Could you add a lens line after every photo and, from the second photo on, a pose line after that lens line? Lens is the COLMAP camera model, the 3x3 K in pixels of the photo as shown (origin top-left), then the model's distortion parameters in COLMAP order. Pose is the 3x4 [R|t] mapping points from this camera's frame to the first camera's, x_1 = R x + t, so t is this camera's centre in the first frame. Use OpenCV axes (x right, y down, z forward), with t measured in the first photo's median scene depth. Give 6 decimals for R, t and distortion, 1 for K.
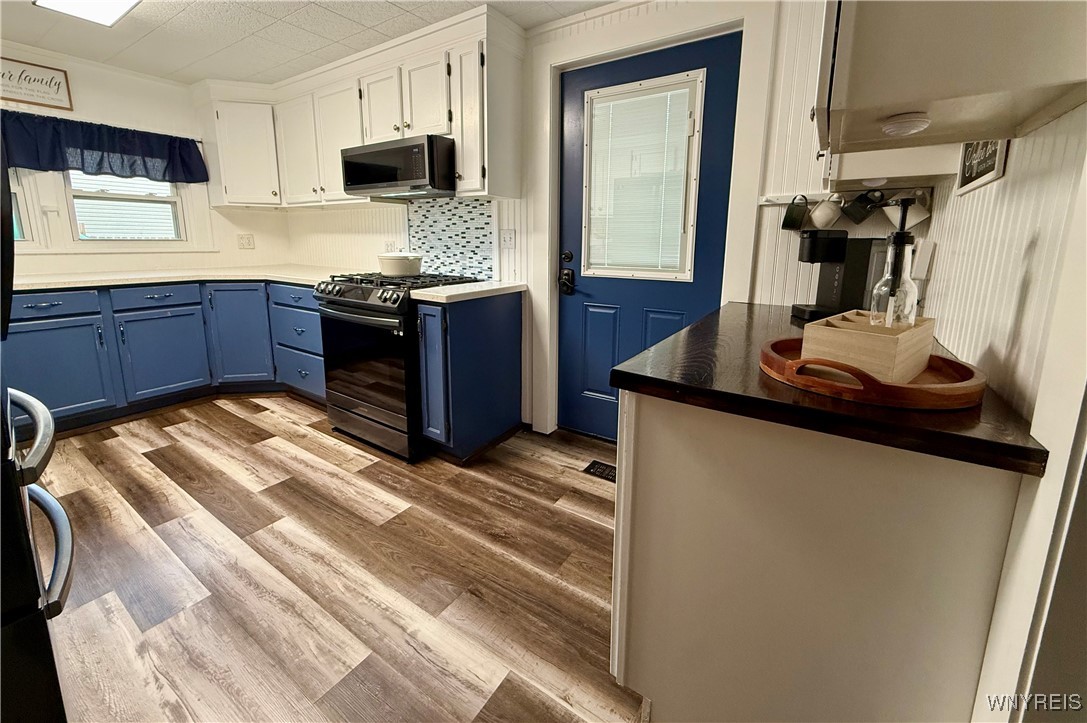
lens RADIAL K [[430.8, 0, 539.5], [0, 430.8, 317.8], [0, 0, 1]] dist [-0.002133, -0.000448]
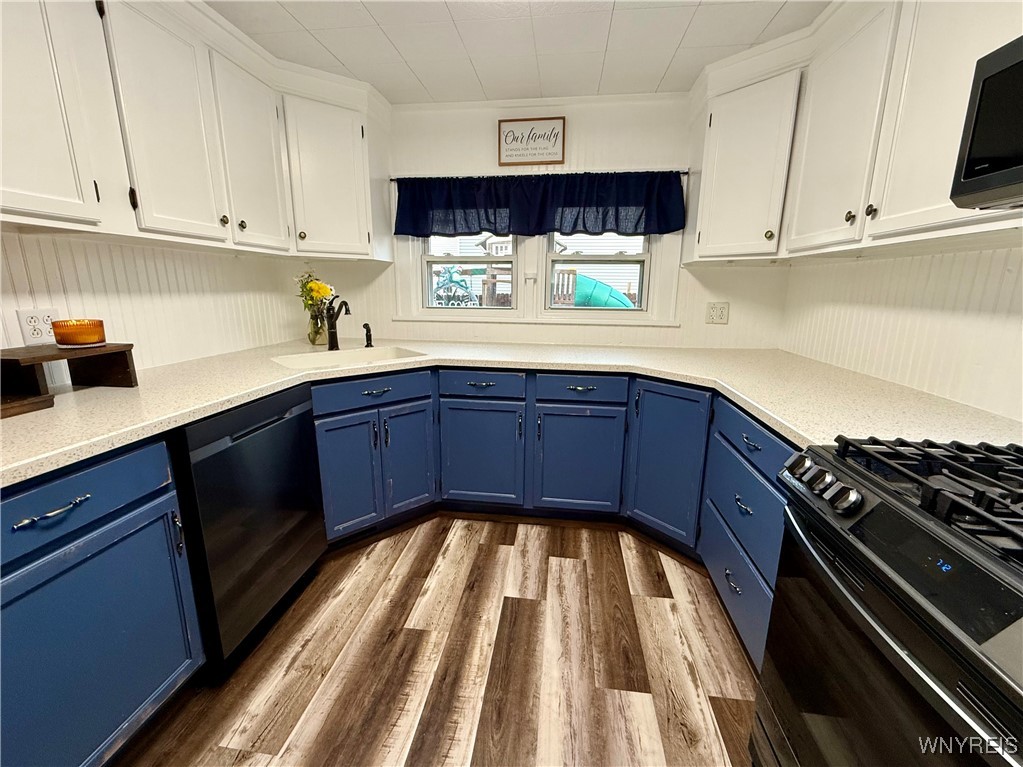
lens RADIAL K [[439.2, 0, 507.4], [0, 439.2, 383.9], [0, 0, 1]] dist [-0.001526, -0.000704]
pose [[0.446743, 0.185358, -0.875250, -0.285500], [-0.163242, 0.978768, 0.123959, -0.141259], [0.879643, 0.087499, 0.467516, 0.557191]]
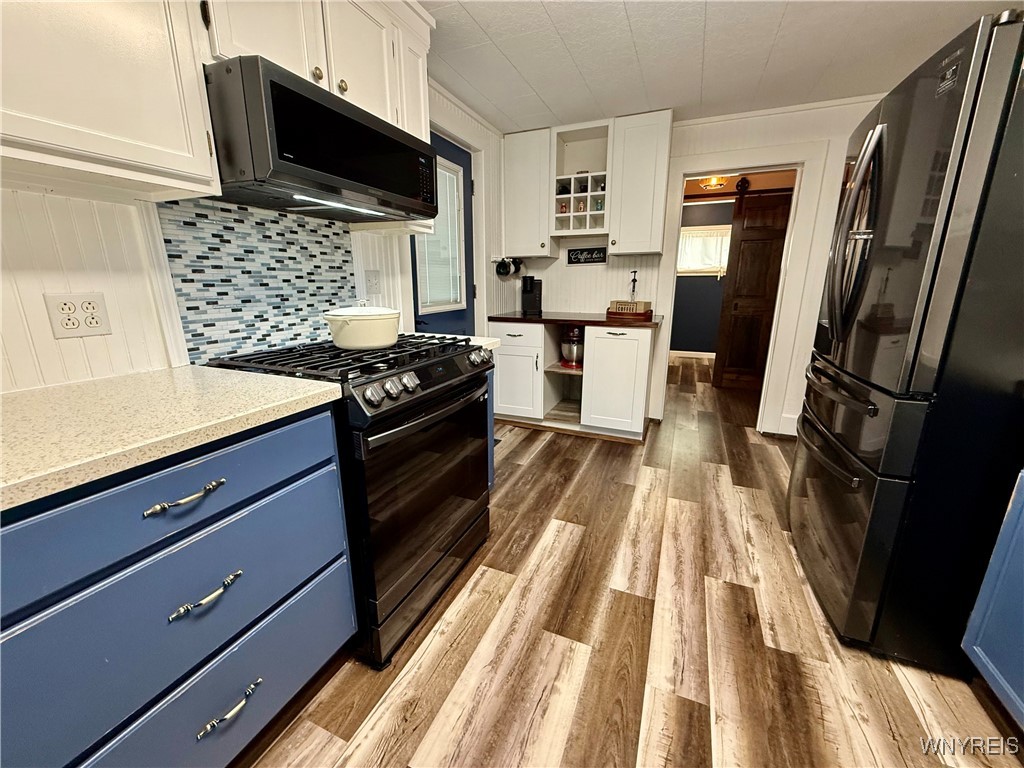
lens RADIAL K [[411.0, 0, 507.4], [0, 411.0, 387.5], [0, 0, 1]] dist [-0.004174, 0.000498]
pose [[-0.177447, -0.258876, 0.949471, -0.916453], [0.171767, 0.941826, 0.288893, -0.174093], [-0.969025, 0.214351, -0.122658, 0.879440]]
